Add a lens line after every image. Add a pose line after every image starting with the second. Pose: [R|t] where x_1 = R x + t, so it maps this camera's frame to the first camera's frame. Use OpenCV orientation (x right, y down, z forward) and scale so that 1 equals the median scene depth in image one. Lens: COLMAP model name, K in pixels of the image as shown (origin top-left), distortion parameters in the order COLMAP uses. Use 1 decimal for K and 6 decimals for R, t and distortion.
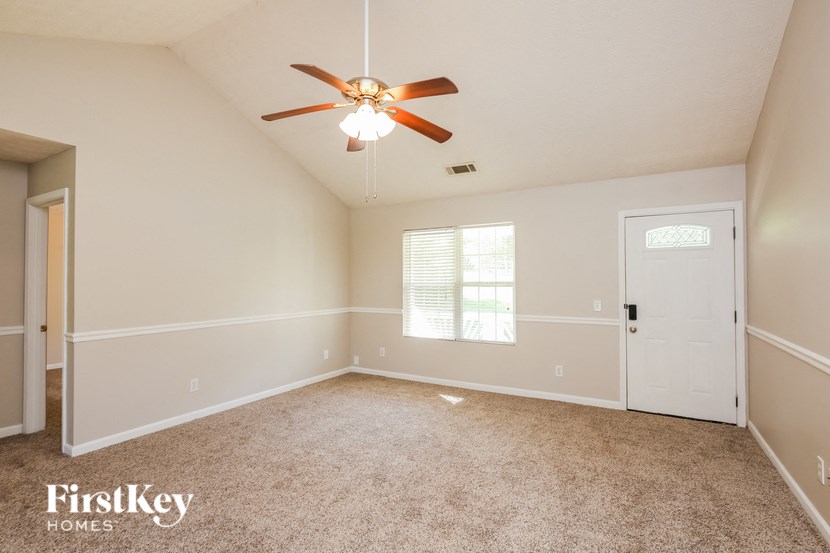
lens RADIAL K [[399.5, 0, 427.1], [0, 399.5, 271.3], [0, 0, 1]] dist [-0.017135, -0.001451]
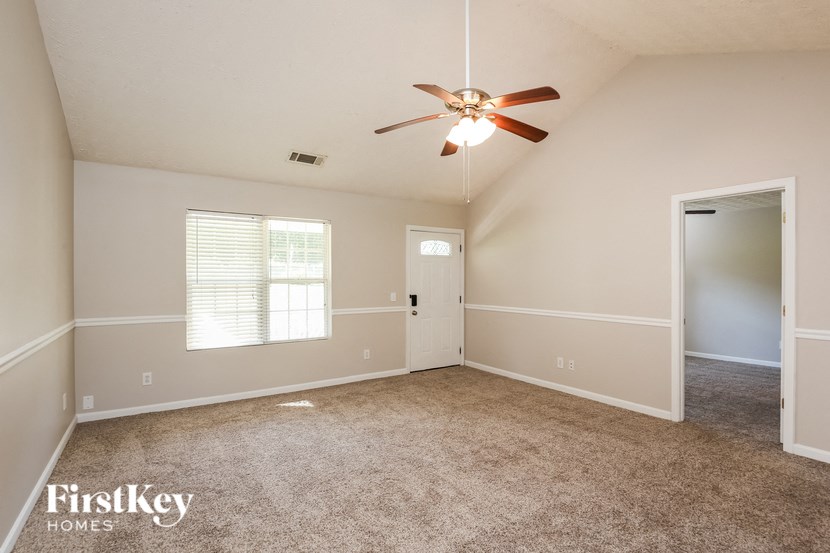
lens RADIAL K [[399.5, 0, 426.9], [0, 399.5, 280.8], [0, 0, 1]] dist [-0.017135, -0.001451]
pose [[0.446798, -0.009623, 0.894583, -0.622499], [-0.026957, 0.999343, 0.024214, 0.000793], [-0.894229, -0.034934, 0.446245, 0.314909]]
